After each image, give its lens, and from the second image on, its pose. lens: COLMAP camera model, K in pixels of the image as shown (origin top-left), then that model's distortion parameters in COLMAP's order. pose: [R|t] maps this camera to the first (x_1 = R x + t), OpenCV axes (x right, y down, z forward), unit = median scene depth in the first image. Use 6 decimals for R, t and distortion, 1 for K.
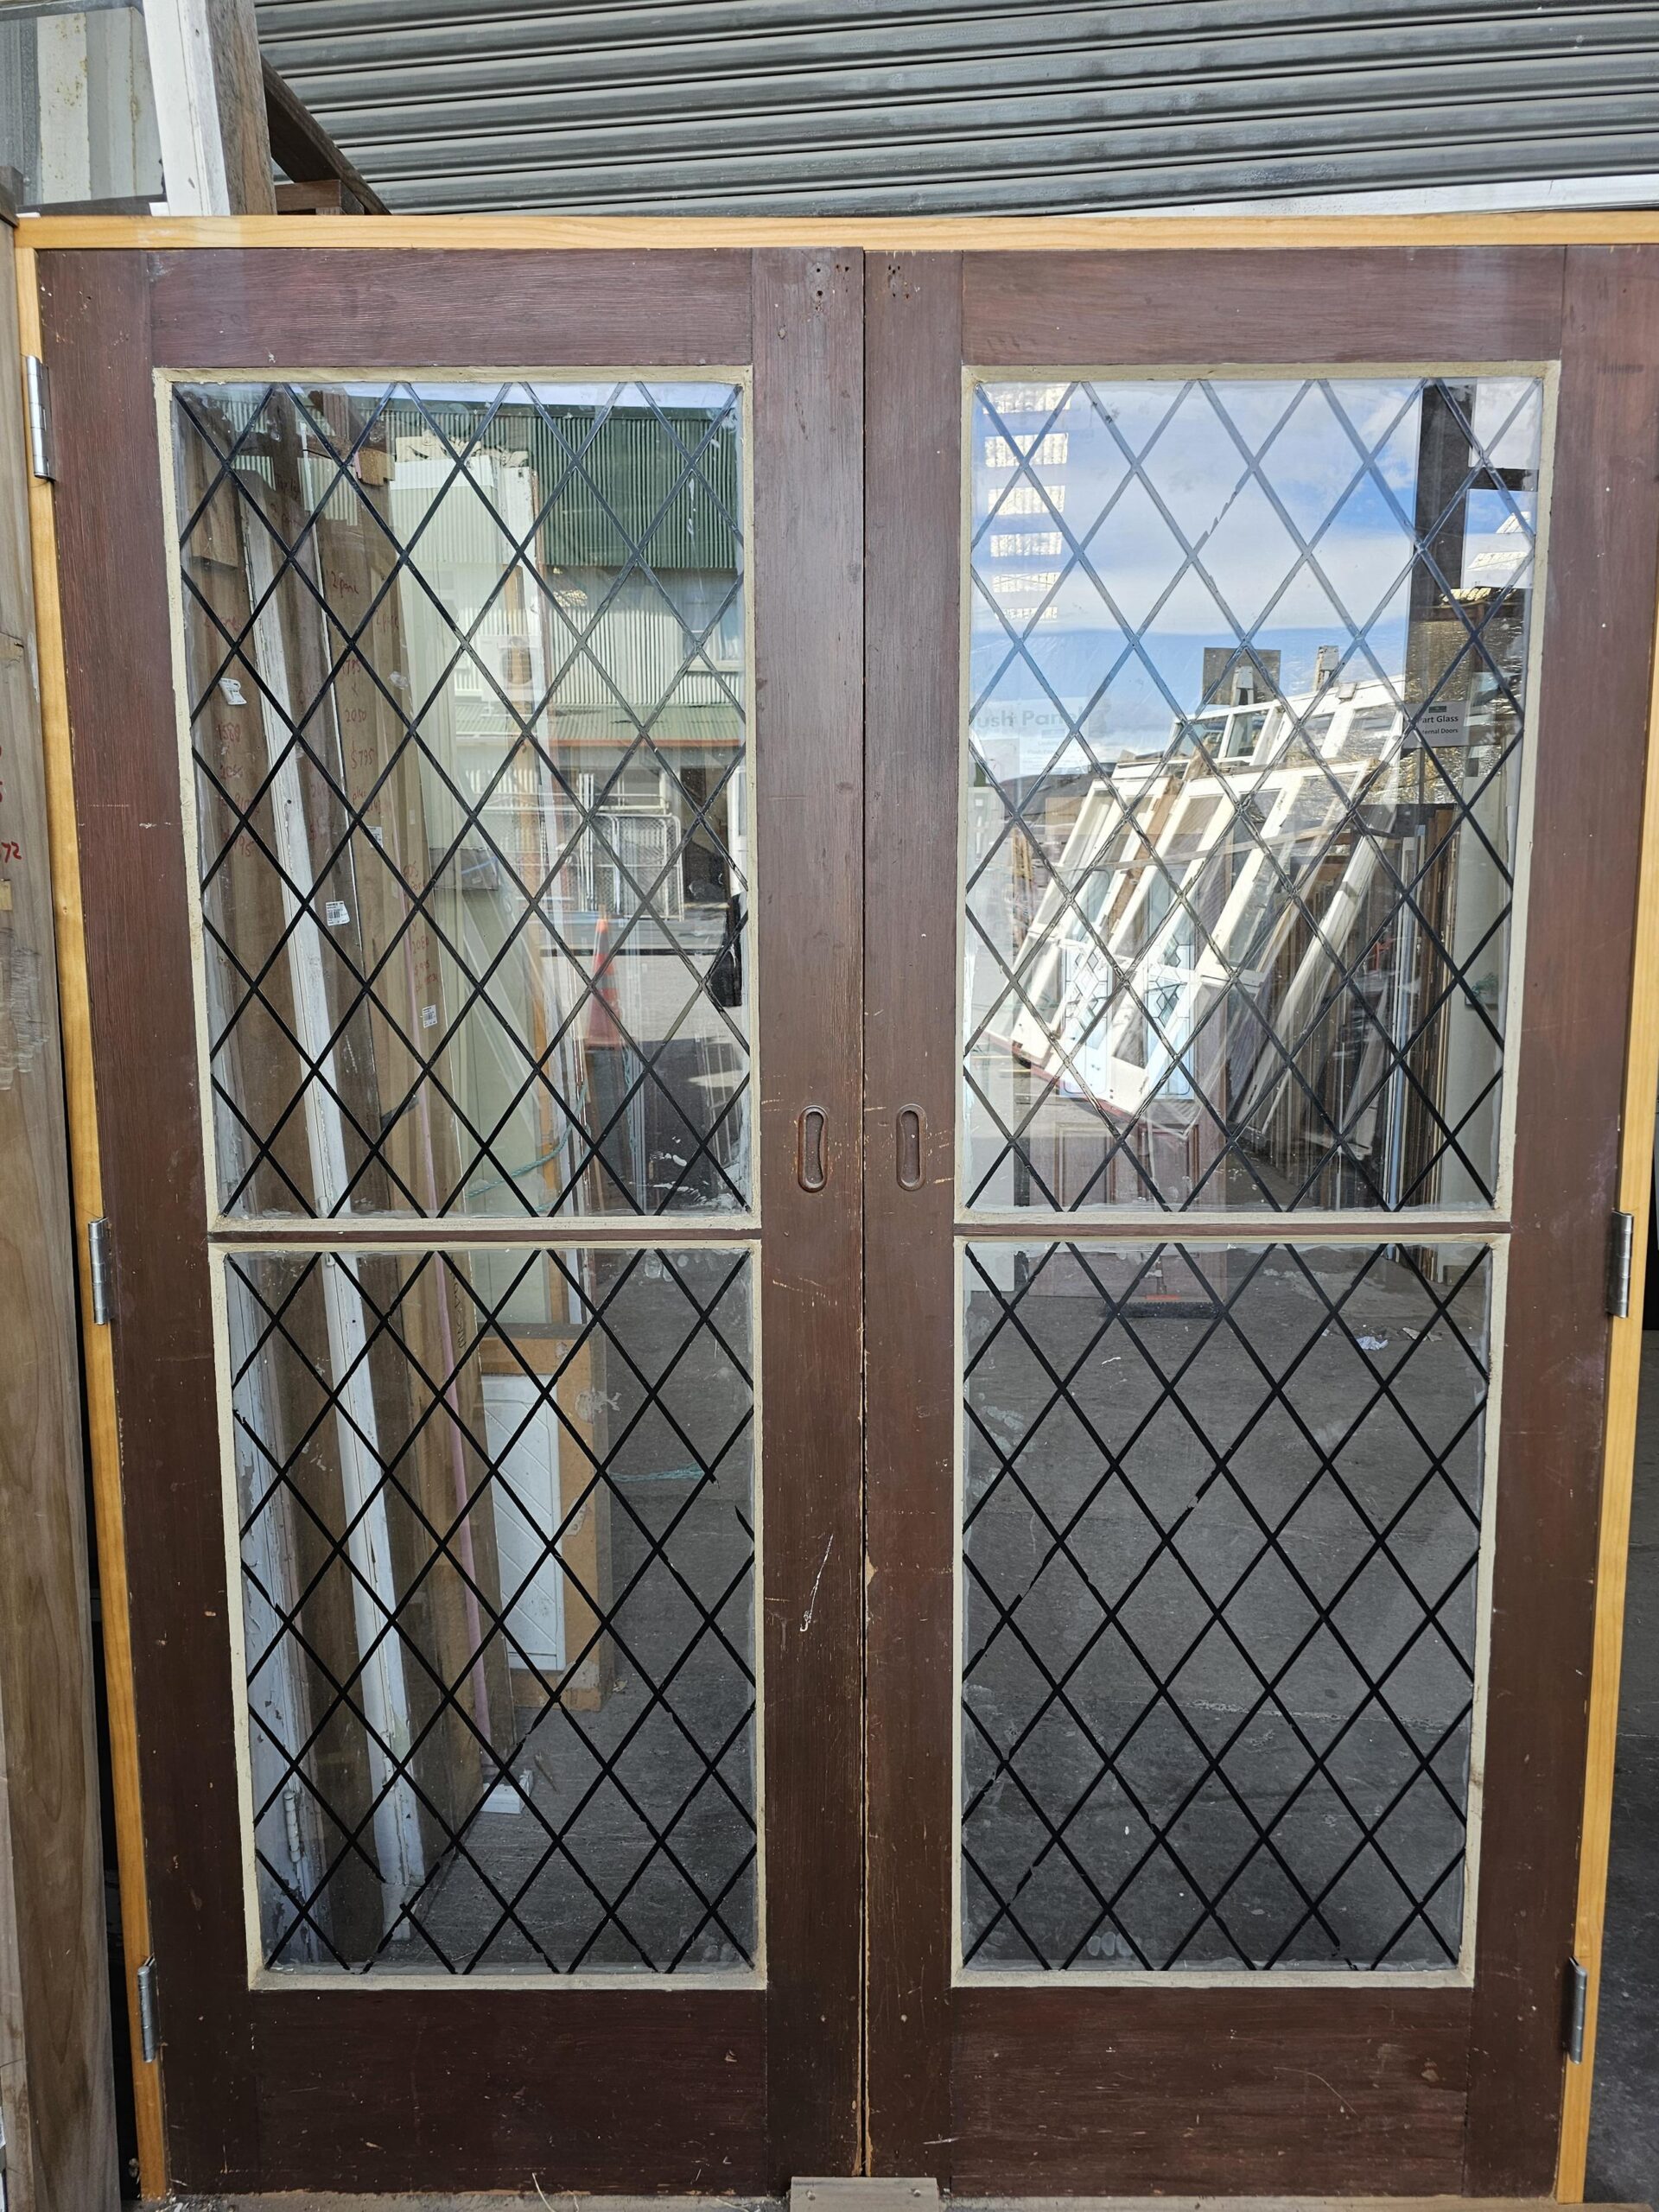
lens RADIAL K [[1482.3, 0, 824.1], [0, 1482.3, 1125.2], [0, 0, 1]] dist [0.040704, -0.032782]
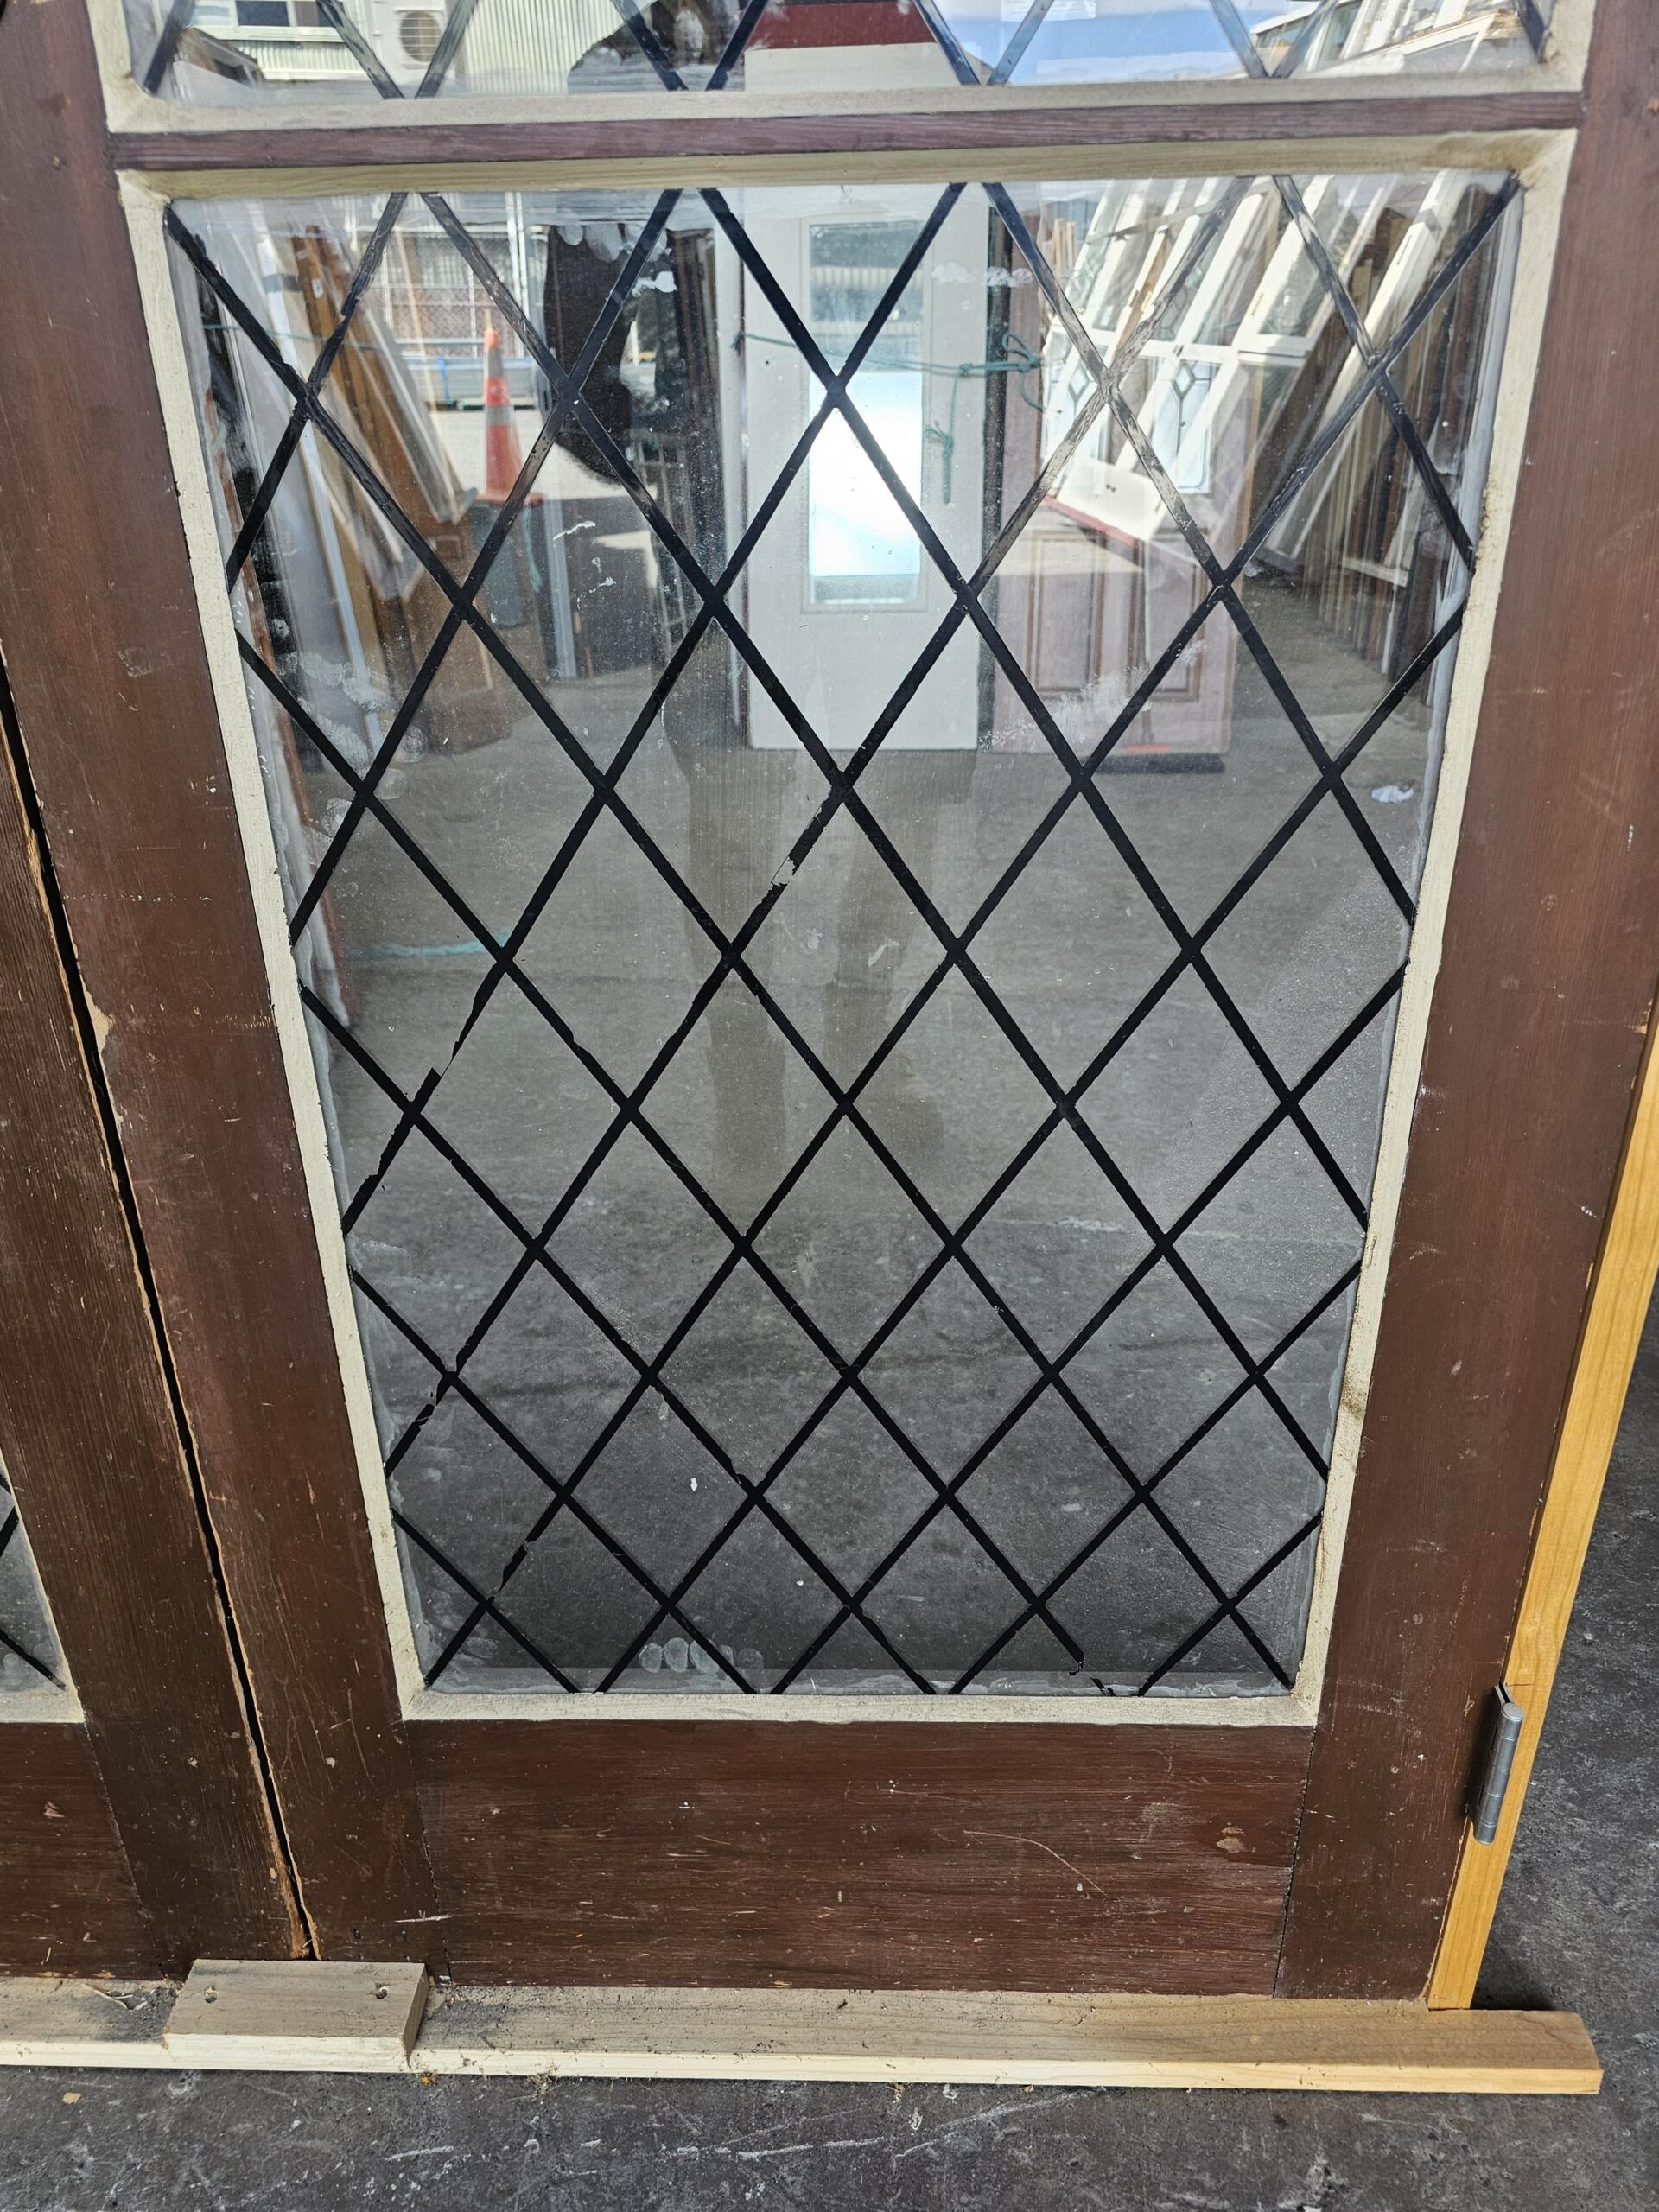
lens RADIAL K [[1482.3, 0, 832.4], [0, 1482.3, 1094.5], [0, 0, 1]] dist [0.040704, -0.032782]
pose [[0.999716, -0.003901, -0.023494, 0.263508], [0.010901, 0.952034, 0.305799, 0.173554], [0.021174, -0.305969, 0.951806, 0.530415]]
